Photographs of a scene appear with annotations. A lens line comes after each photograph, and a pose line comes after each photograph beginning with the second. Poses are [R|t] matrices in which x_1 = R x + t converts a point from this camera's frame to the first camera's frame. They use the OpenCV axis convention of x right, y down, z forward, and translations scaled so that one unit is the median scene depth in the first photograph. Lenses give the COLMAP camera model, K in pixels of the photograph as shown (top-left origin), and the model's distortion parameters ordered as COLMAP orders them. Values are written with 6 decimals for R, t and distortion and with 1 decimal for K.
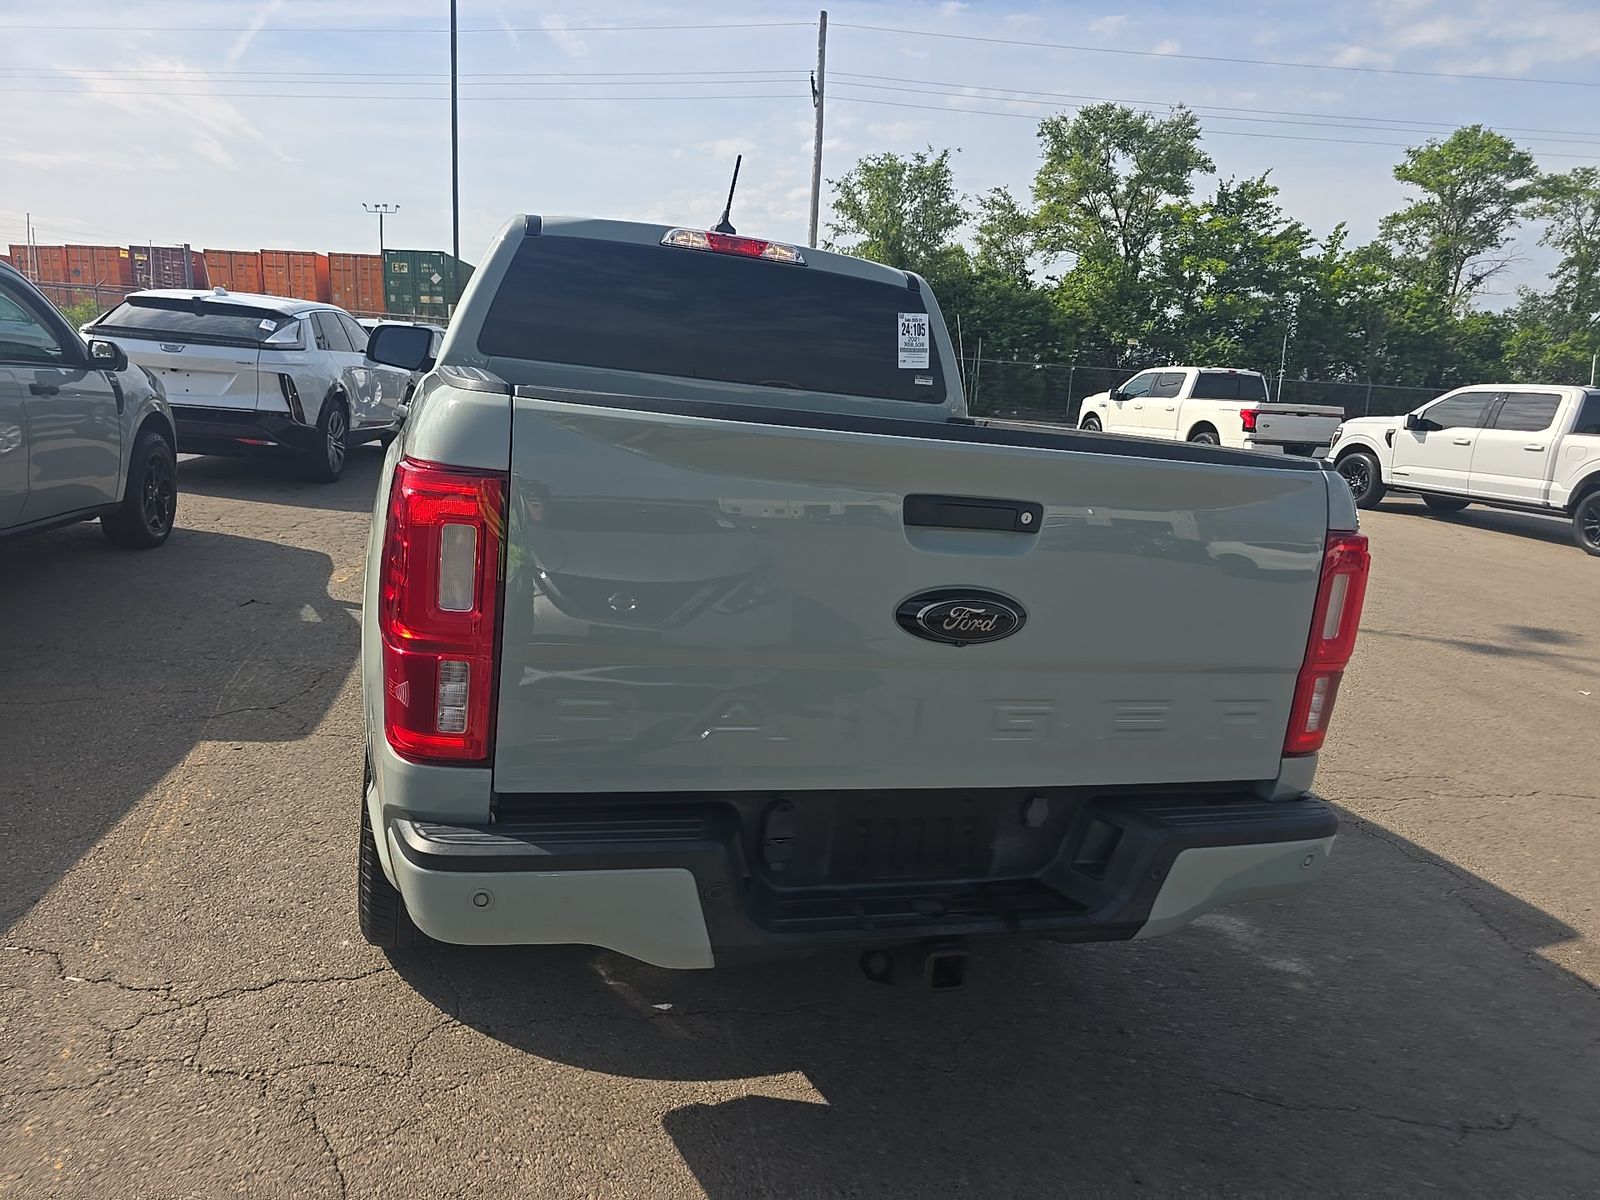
lens RADIAL K [[1105.0, 0, 800.0], [0, 1105.0, 600.0], [0, 0, 1]] dist [0.045159, -0.038075]
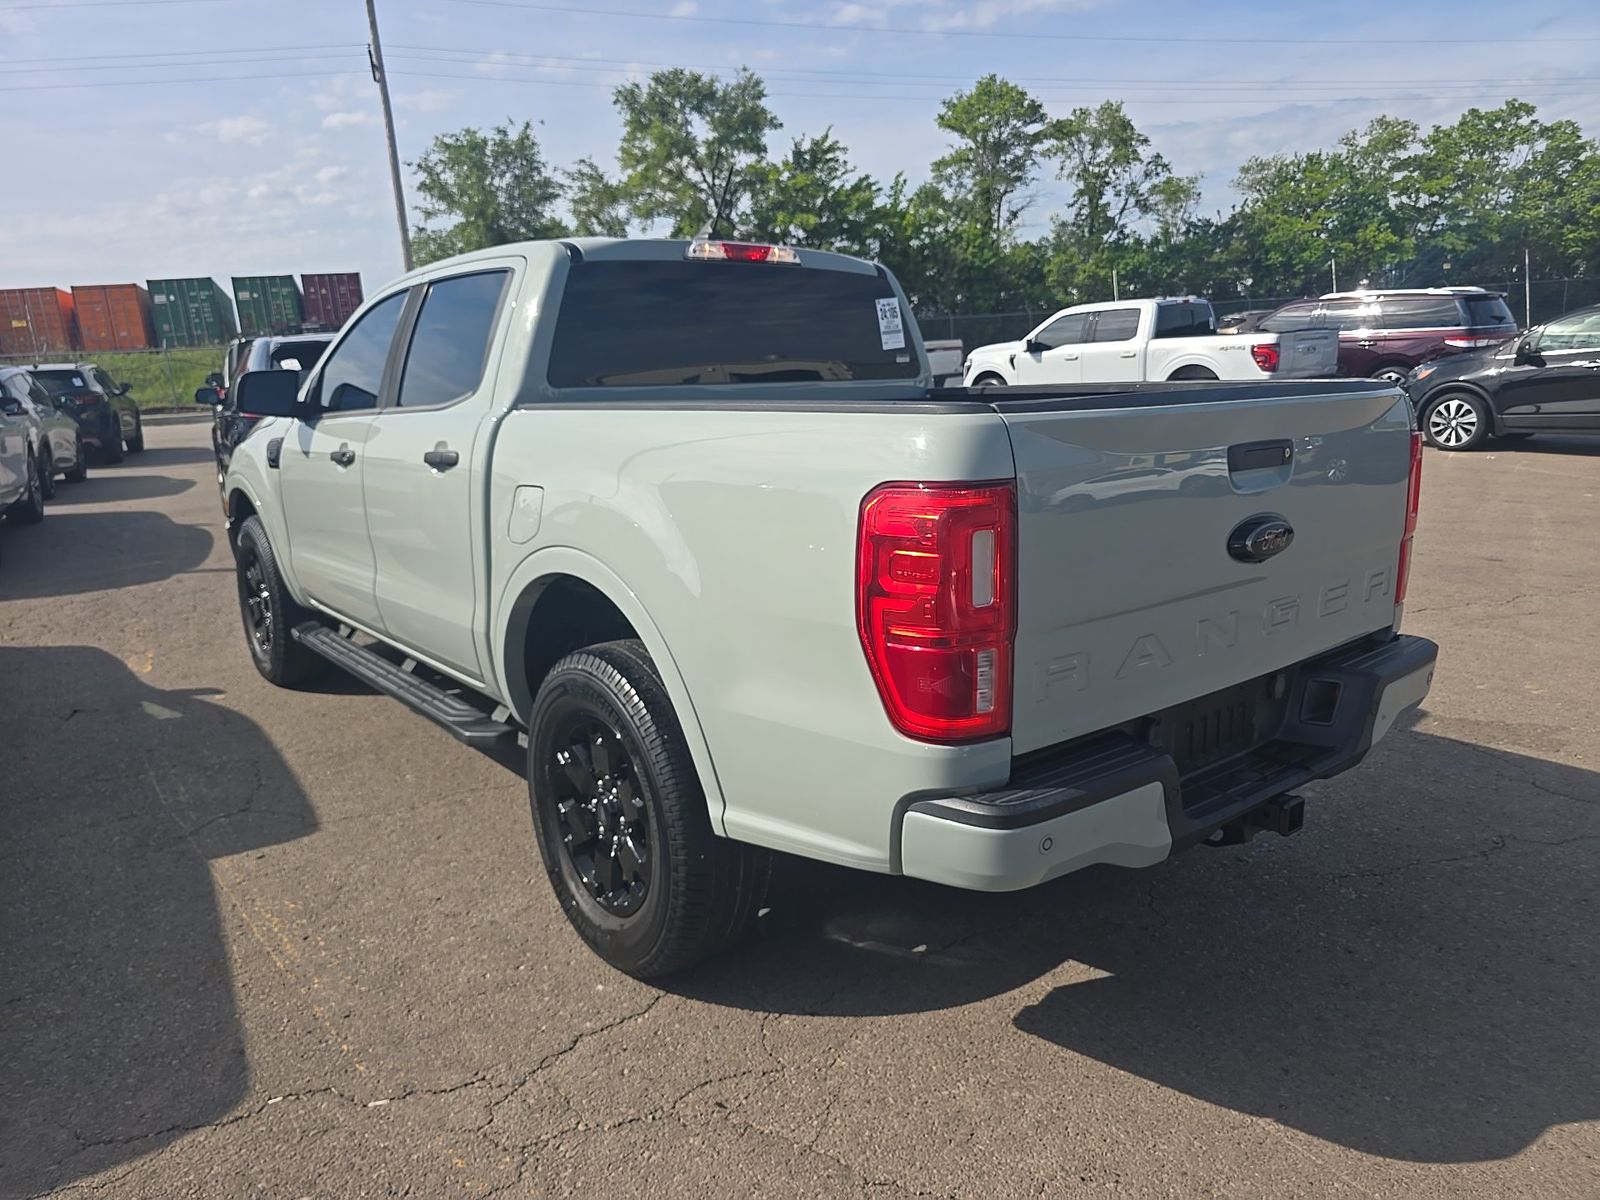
lens RADIAL K [[1117.2, 0, 803.4], [0, 1117.2, 604.3], [0, 0, 1]] dist [0.040569, -0.038334]
pose [[0.922285, -0.196310, 0.332945, -0.054764], [0.187021, 0.980518, 0.060064, -0.006092], [-0.338250, 0.006871, 0.941031, -0.001475]]
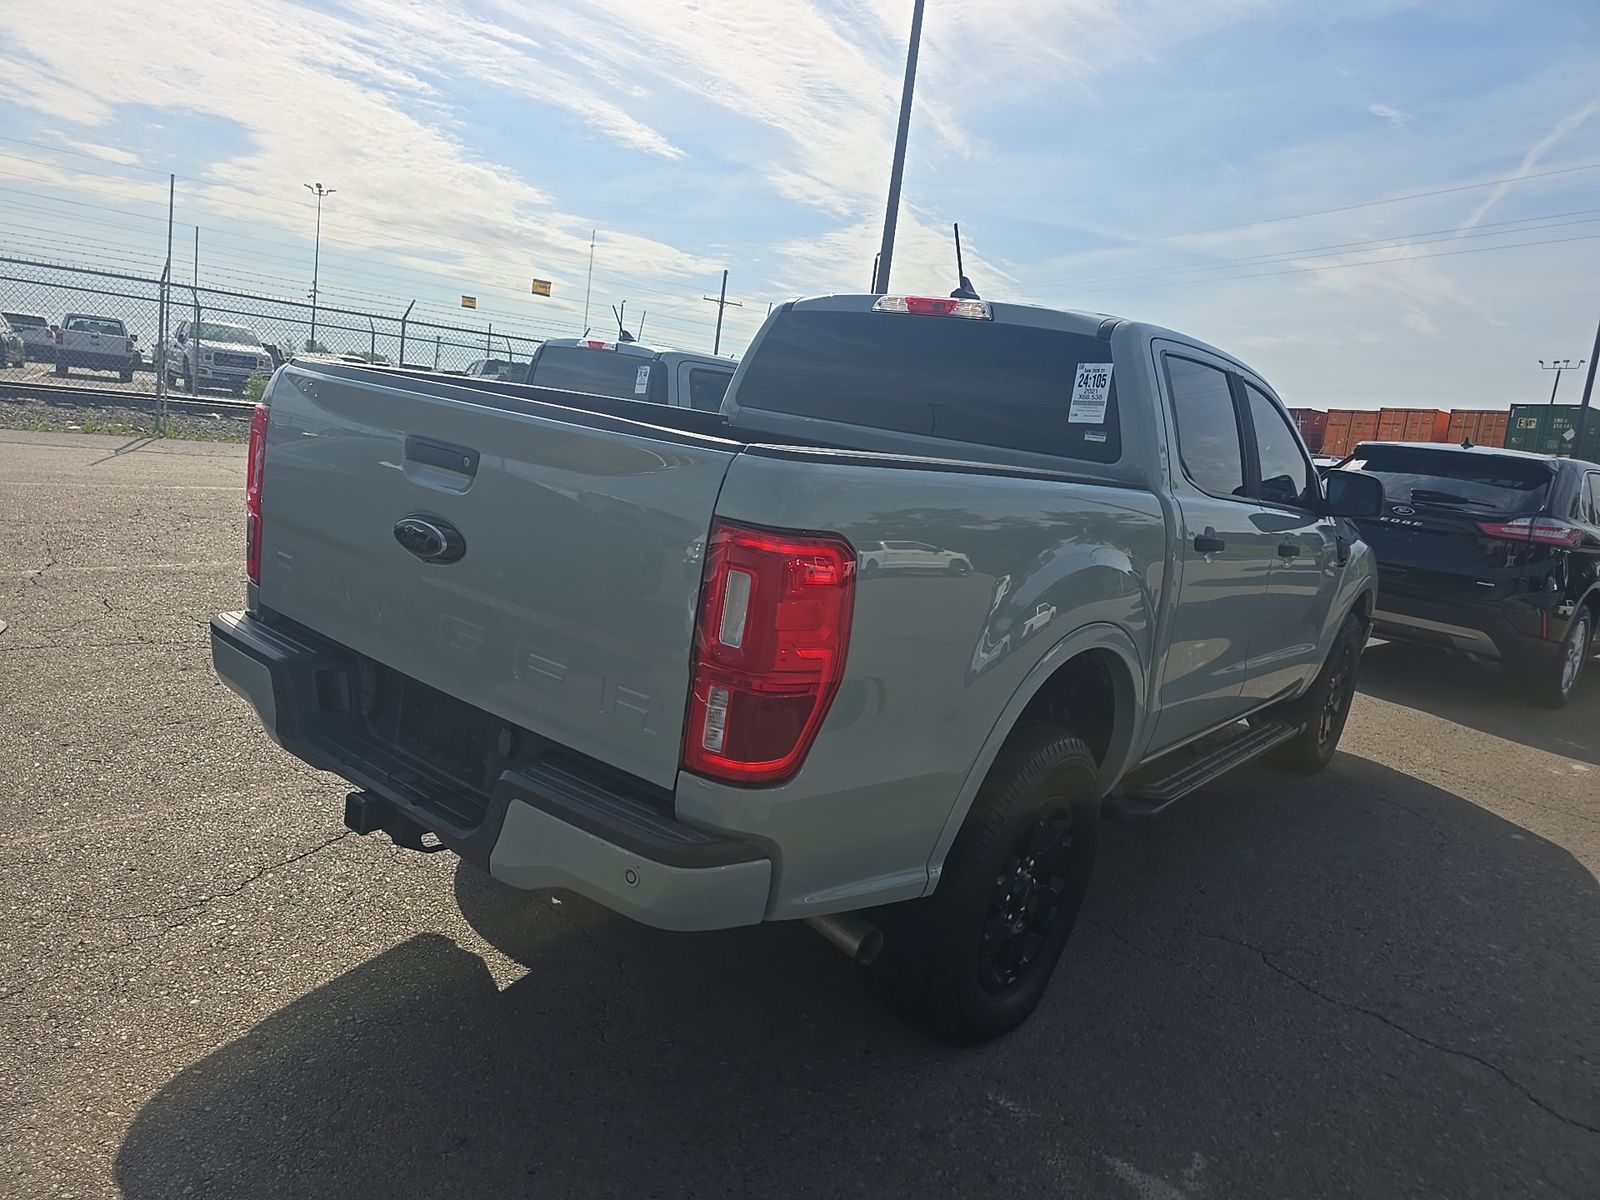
lens RADIAL K [[1117.2, 0, 803.4], [0, 1117.2, 604.3], [0, 0, 1]] dist [0.040569, -0.038334]
pose [[0.551147, 0.122832, -0.825318, 0.102041], [-0.239853, 0.970682, -0.015707, 0.000327], [0.799192, 0.206612, 0.564450, 0.046052]]
